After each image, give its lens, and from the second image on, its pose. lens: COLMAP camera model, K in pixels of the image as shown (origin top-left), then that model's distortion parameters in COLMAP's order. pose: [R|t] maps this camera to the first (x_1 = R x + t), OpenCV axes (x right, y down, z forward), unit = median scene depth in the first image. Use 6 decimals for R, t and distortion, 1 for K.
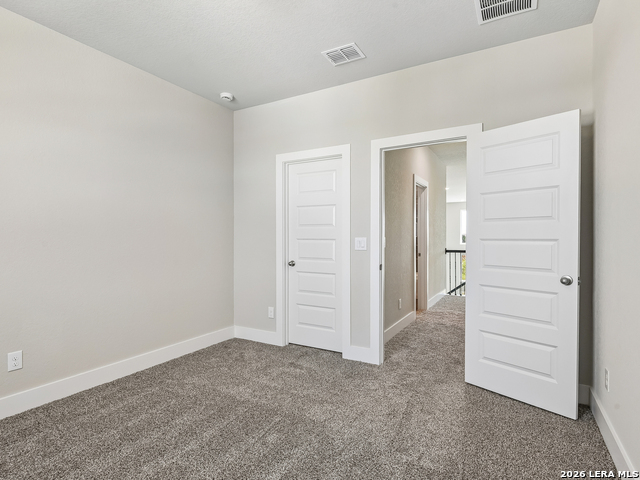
lens RADIAL K [[312.7, 0, 321.5], [0, 312.7, 242.2], [0, 0, 1]] dist [0.149688, 0.000005]
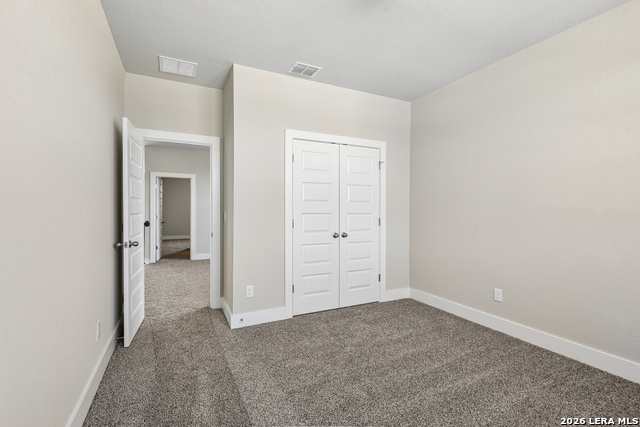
lens RADIAL K [[289.2, 0, 317.9], [0, 289.2, 210.3], [0, 0, 1]] dist [0.013514, -0.000134]
pose [[0.589240, -0.001455, 0.807957, -1.741141], [0.009196, 0.999946, -0.004906, -0.029247], [-0.807906, 0.010321, 0.589221, 0.839514]]
